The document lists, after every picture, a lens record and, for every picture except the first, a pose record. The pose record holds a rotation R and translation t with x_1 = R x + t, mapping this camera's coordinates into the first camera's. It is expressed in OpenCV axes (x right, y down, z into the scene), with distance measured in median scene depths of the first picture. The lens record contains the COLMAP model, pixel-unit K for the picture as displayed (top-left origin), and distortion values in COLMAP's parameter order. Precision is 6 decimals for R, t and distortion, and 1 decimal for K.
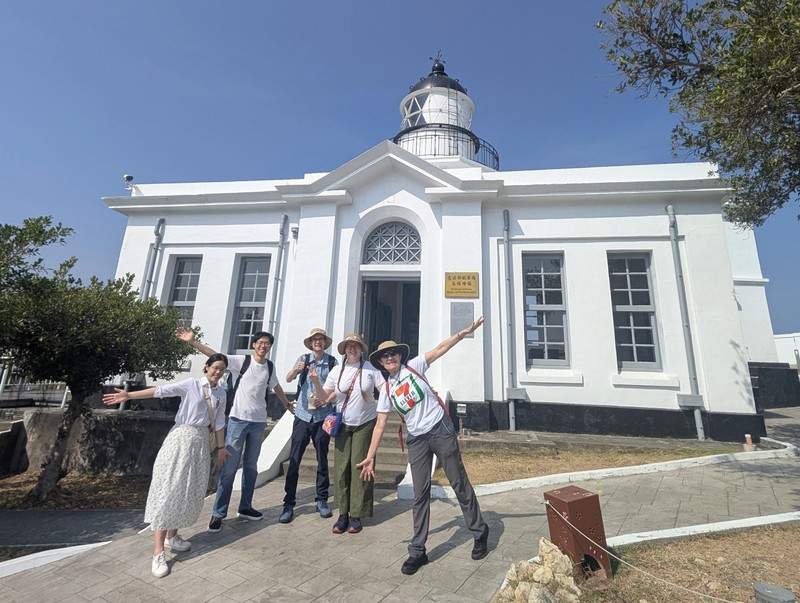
lens RADIAL K [[437.9, 0, 416.6], [0, 437.9, 242.1], [0, 0, 1]] dist [-0.000262, -0.001104]
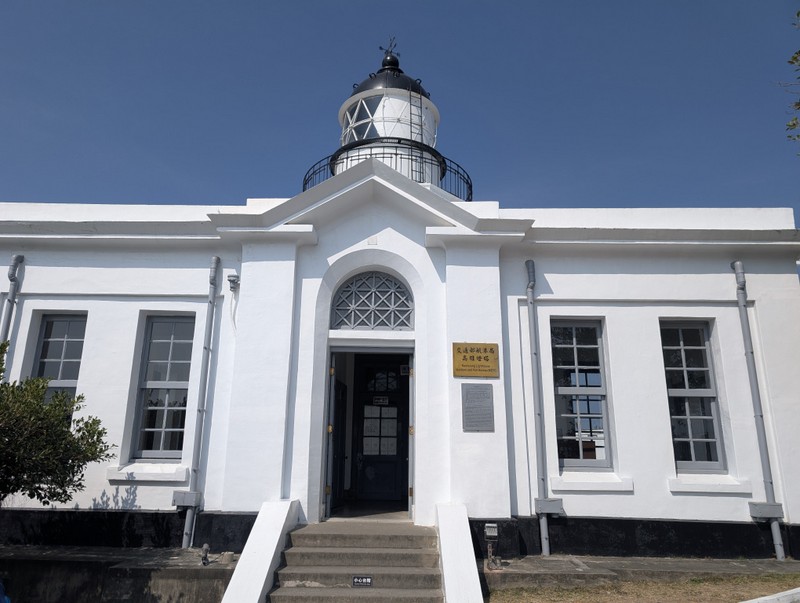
lens RADIAL K [[574.3, 0, 390.4], [0, 574.3, 308.9], [0, 0, 1]] dist [0.028016, -0.024560]
pose [[0.990044, 0.020892, 0.139198, -0.171501], [-0.024119, 0.999477, 0.021538, -0.006076], [-0.138675, -0.024681, 0.990030, 0.060430]]
